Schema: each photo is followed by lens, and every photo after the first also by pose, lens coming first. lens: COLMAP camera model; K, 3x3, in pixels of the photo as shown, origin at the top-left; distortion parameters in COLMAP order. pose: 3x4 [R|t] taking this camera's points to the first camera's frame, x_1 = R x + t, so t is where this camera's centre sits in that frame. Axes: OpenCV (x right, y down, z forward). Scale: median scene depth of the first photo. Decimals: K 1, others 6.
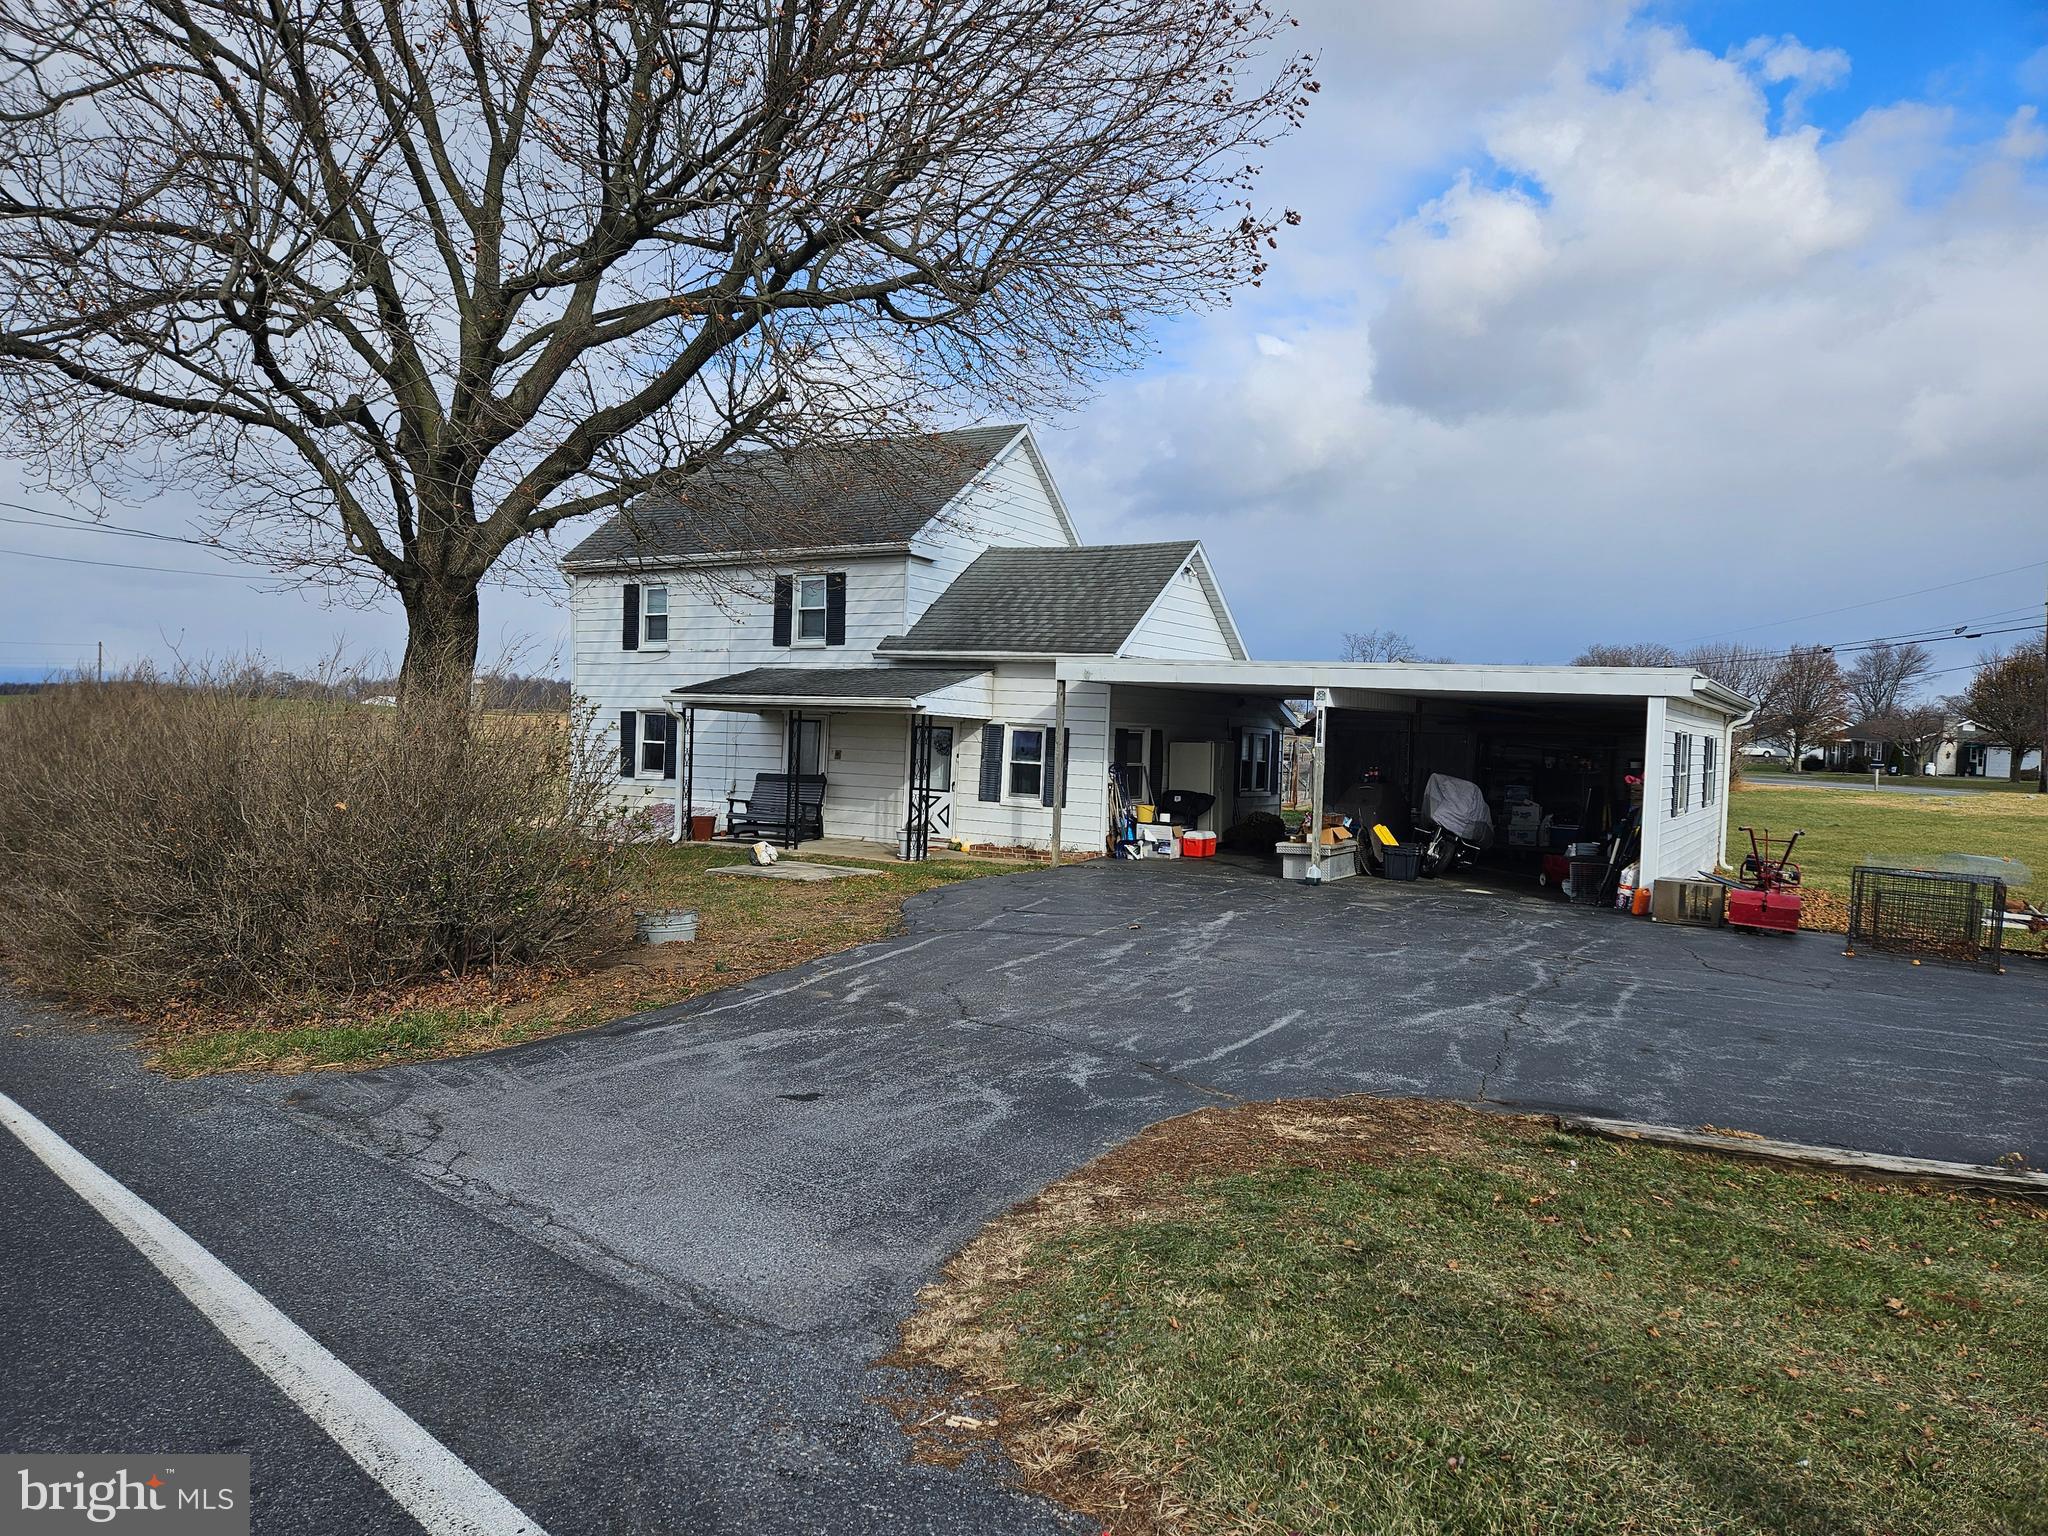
lens RADIAL K [[1369.6, 0, 1031.7], [0, 1369.6, 744.9], [0, 0, 1]] dist [0.074500, -0.061651]
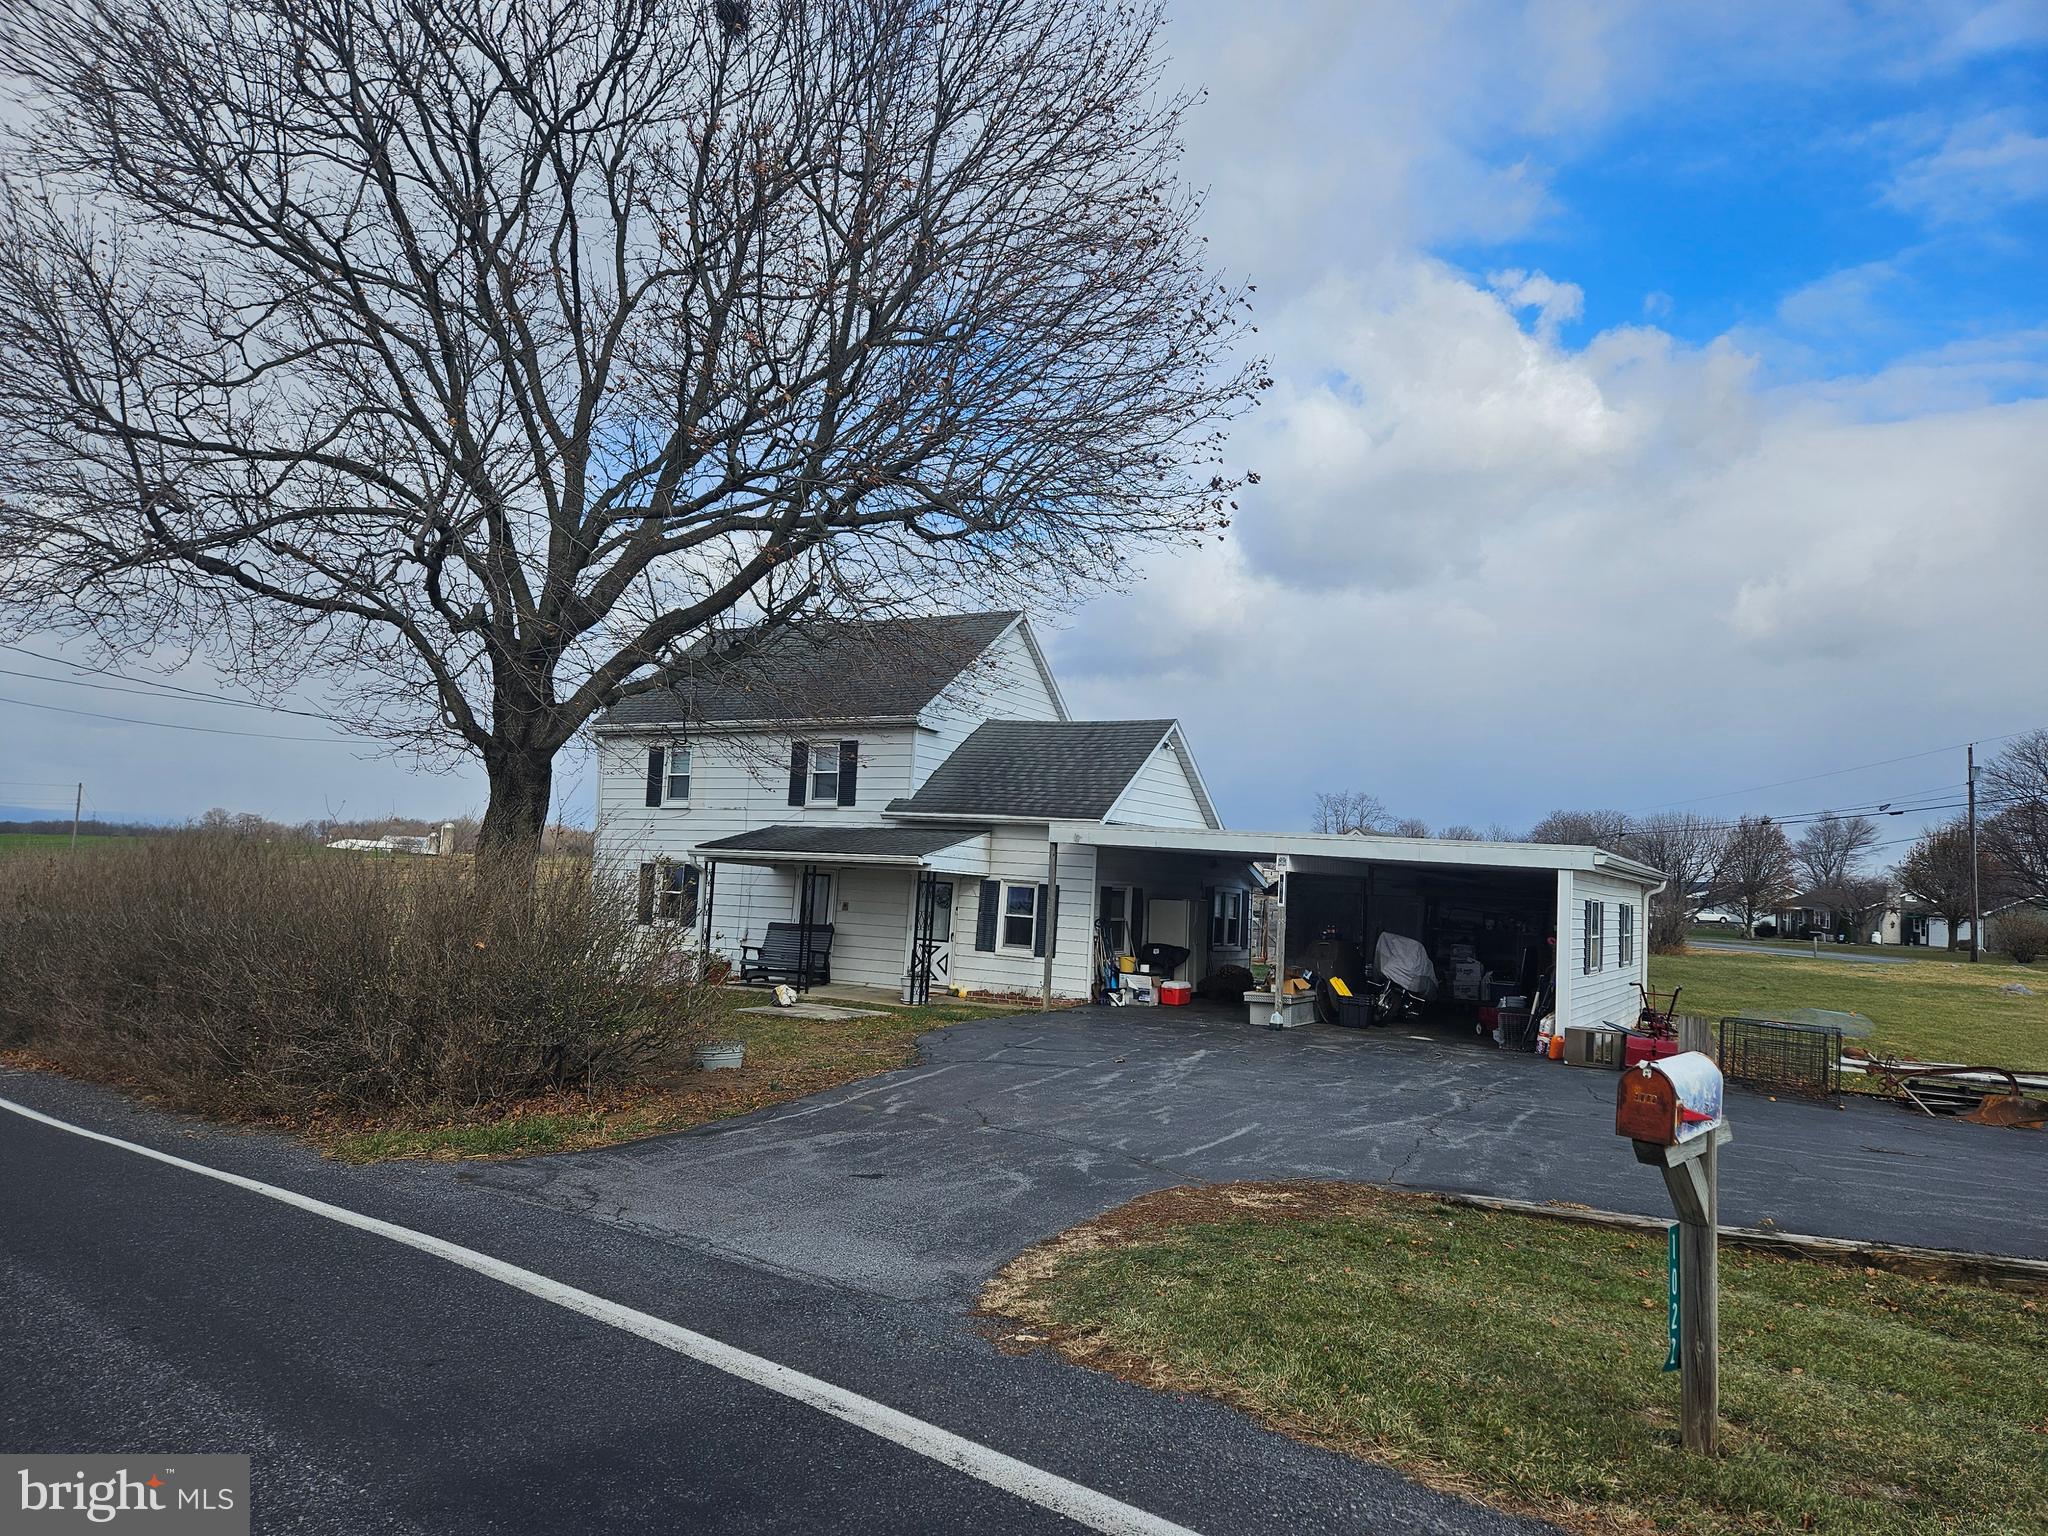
lens RADIAL K [[1369.6, 0, 1031.7], [0, 1369.6, 744.9], [0, 0, 1]] dist [0.074500, -0.061651]
pose [[0.999724, 0.017322, 0.015867, -0.019066], [-0.015462, 0.993740, -0.110644, -0.002877], [-0.017685, 0.110368, 0.993733, -0.153929]]
